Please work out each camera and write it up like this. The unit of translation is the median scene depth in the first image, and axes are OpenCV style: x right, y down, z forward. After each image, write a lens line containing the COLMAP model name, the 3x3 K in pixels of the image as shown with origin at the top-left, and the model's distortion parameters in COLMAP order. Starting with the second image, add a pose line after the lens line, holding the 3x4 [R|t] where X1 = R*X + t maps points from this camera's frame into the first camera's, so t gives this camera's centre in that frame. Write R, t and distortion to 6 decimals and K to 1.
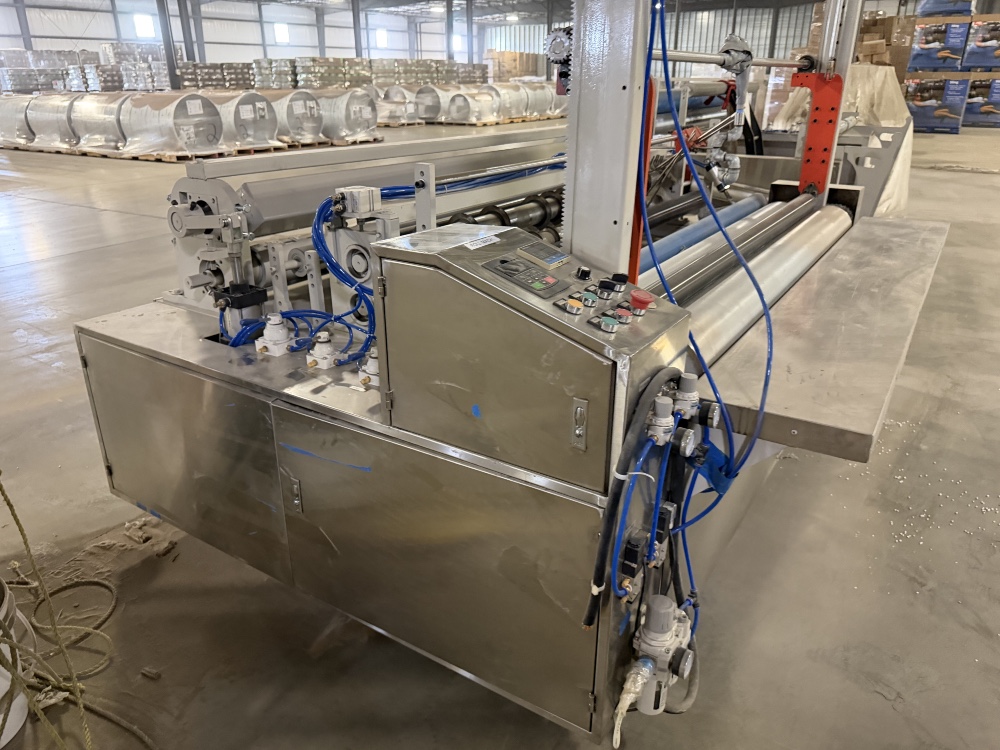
lens RADIAL K [[721.3, 0, 500.0], [0, 721.3, 375.0], [0, 0, 1]] dist [0.022383, -0.031548]
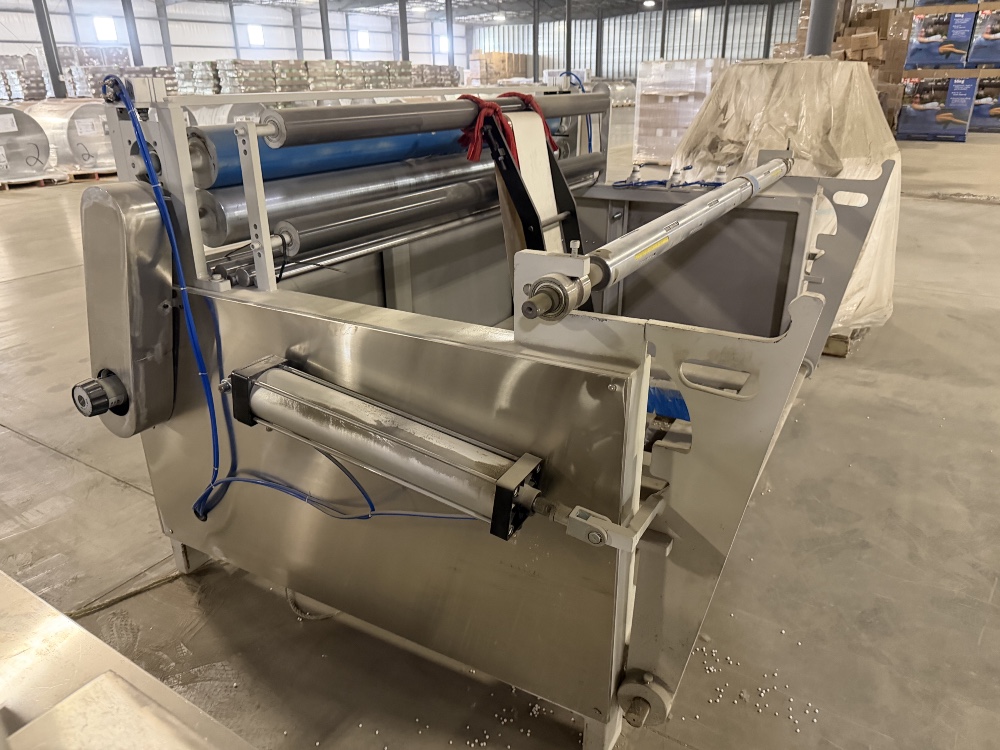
lens RADIAL K [[721.3, 0, 500.0], [0, 721.3, 375.0], [0, 0, 1]] dist [0.022383, -0.031548]
pose [[0.999960, -0.008050, -0.003787, 0.051966], [0.008045, 0.999967, -0.001317, -0.036767], [0.003797, 0.001286, 0.999992, 0.087113]]
